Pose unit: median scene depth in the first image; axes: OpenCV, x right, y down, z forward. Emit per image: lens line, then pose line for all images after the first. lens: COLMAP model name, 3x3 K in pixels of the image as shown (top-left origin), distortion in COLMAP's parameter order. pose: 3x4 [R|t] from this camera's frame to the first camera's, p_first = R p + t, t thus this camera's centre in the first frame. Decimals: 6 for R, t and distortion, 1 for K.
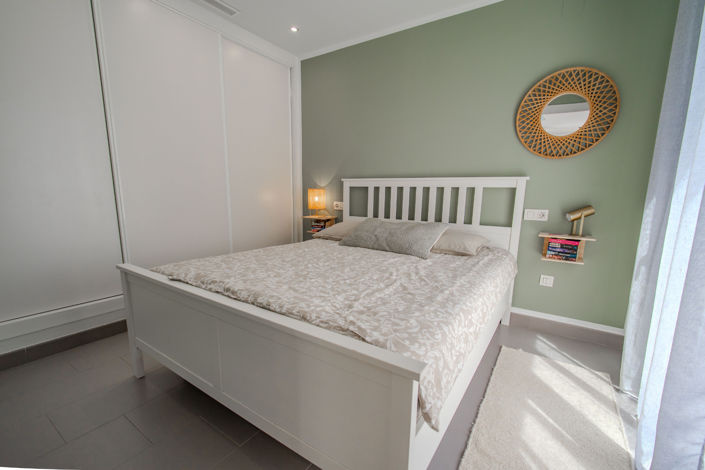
lens RADIAL K [[304.3, 0, 350.6], [0, 304.3, 241.3], [0, 0, 1]] dist [0.000781, -0.000151]
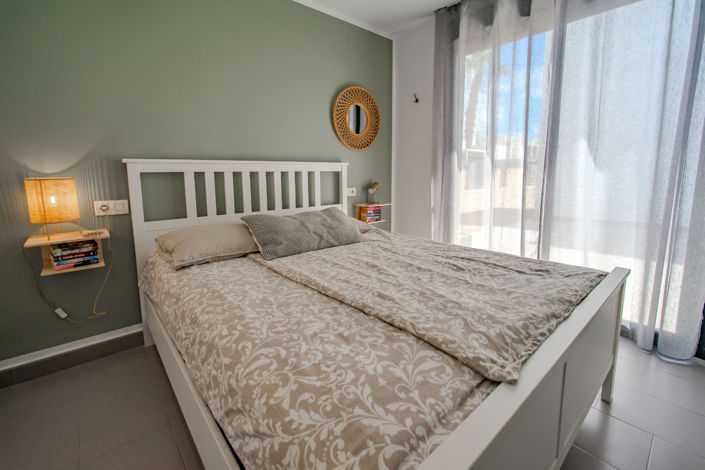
lens RADIAL K [[305.0, 0, 354.2], [0, 305.0, 204.7], [0, 0, 1]] dist [-0.005370, -0.000575]
pose [[0.267419, -0.118672, 0.956245, -0.577605], [0.171856, 0.982350, 0.073851, -0.116456], [-0.948131, 0.144587, 0.283094, 0.578806]]
